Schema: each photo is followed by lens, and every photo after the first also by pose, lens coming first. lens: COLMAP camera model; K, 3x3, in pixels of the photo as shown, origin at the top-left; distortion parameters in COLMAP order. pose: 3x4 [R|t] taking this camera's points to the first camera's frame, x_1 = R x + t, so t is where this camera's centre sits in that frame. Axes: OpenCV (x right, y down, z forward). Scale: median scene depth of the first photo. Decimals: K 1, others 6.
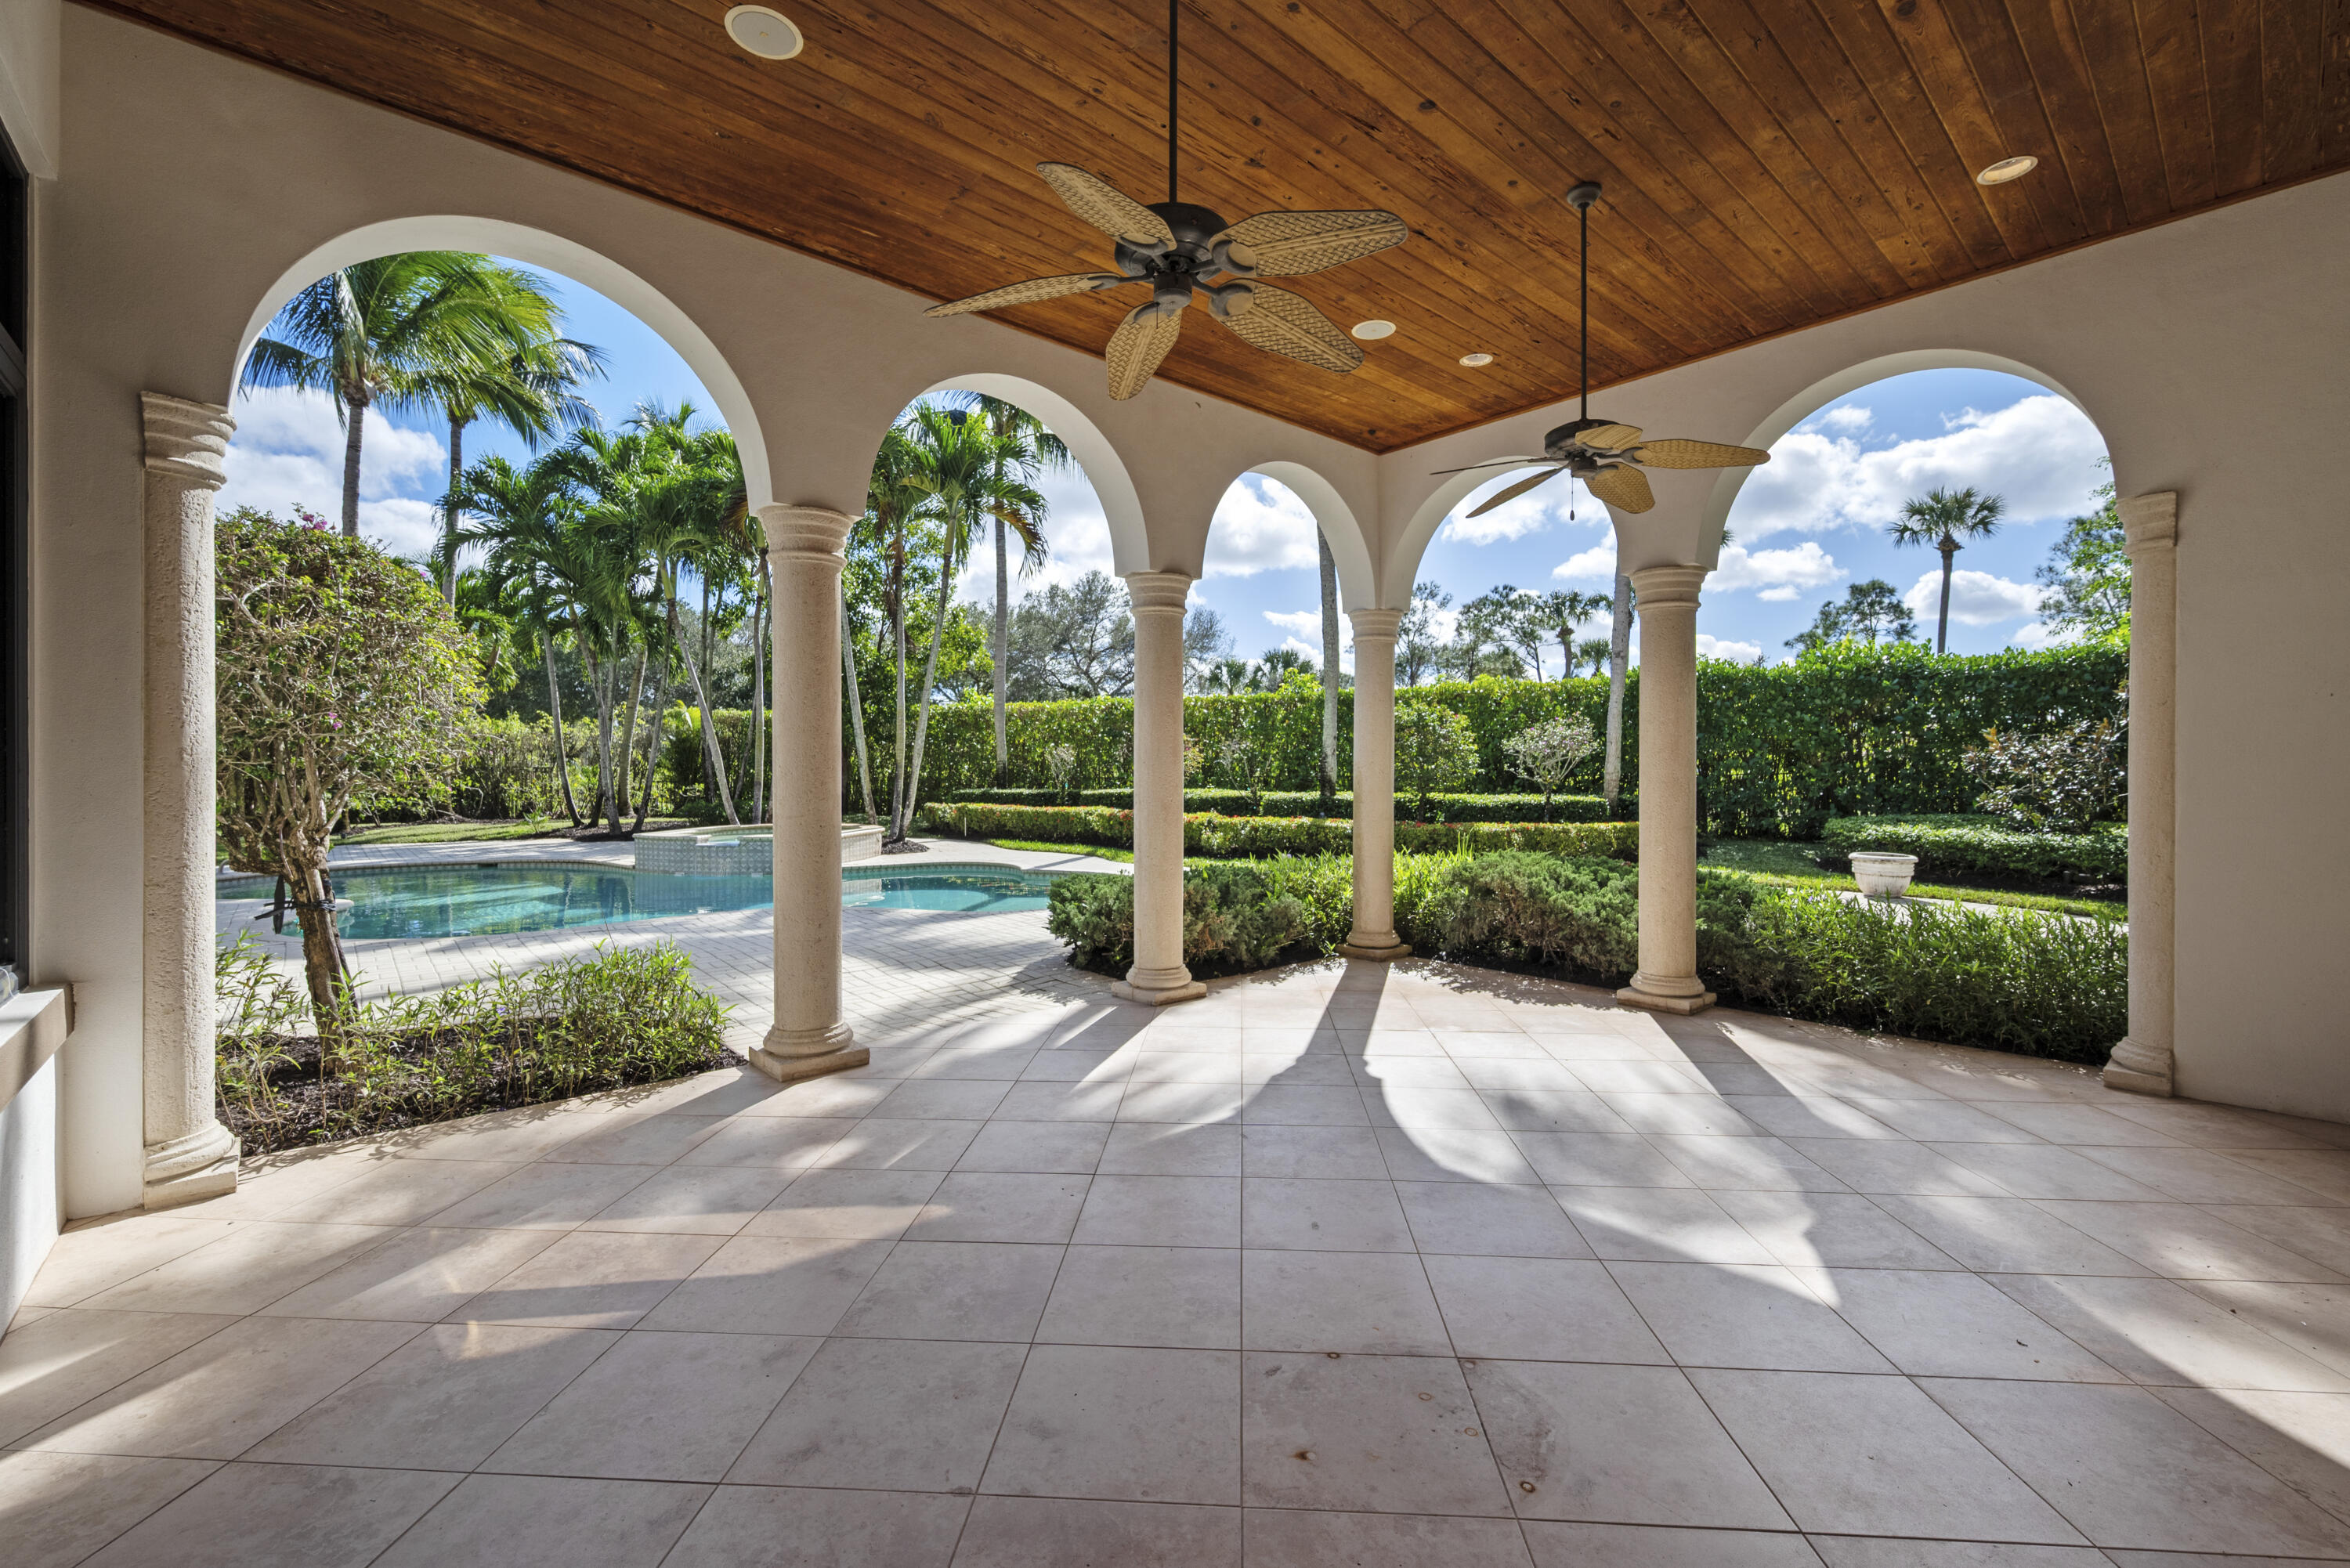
lens RADIAL K [[983.1, 0, 1173.0], [0, 983.1, 772.9], [0, 0, 1]] dist [-0.001303, 0.000072]
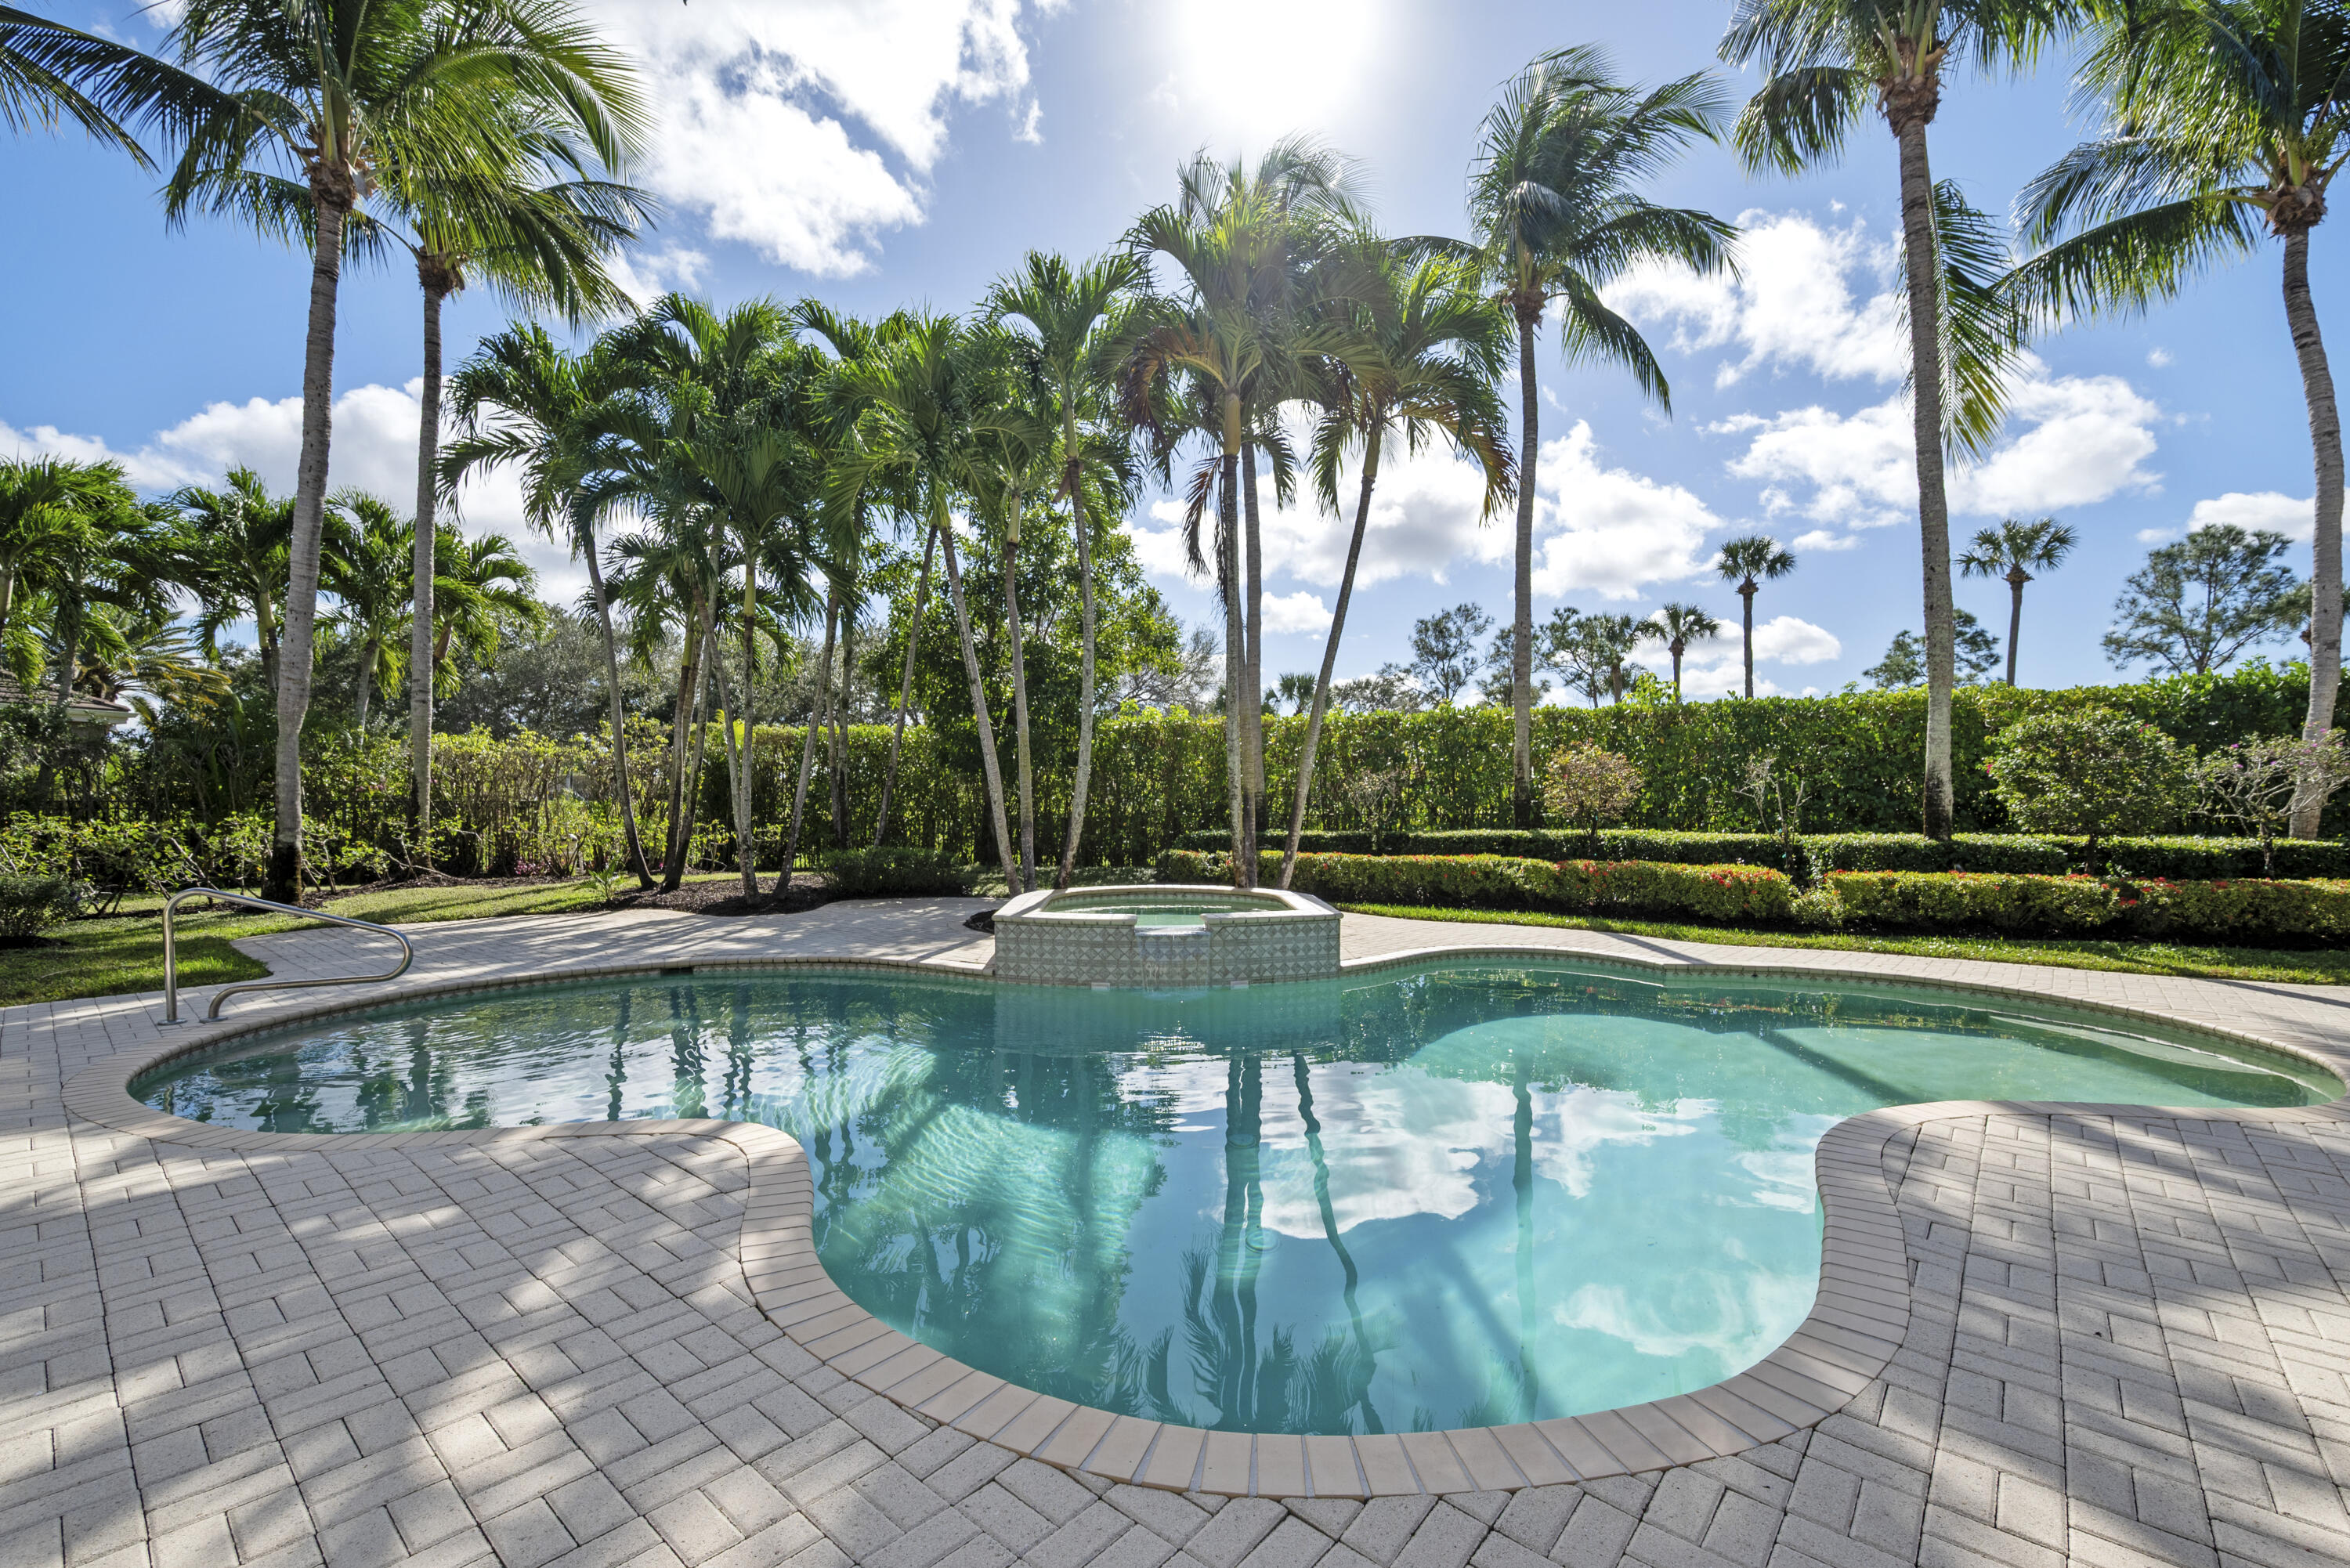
lens RADIAL K [[983.1, 0, 1177.4], [0, 983.1, 803.8], [0, 0, 1]] dist [-0.001303, 0.000072]
pose [[0.988792, -0.000308, 0.149299, -0.337492], [0.001052, 0.999987, -0.004905, 0.000477], [-0.149295, 0.005007, 0.988780, 0.269403]]
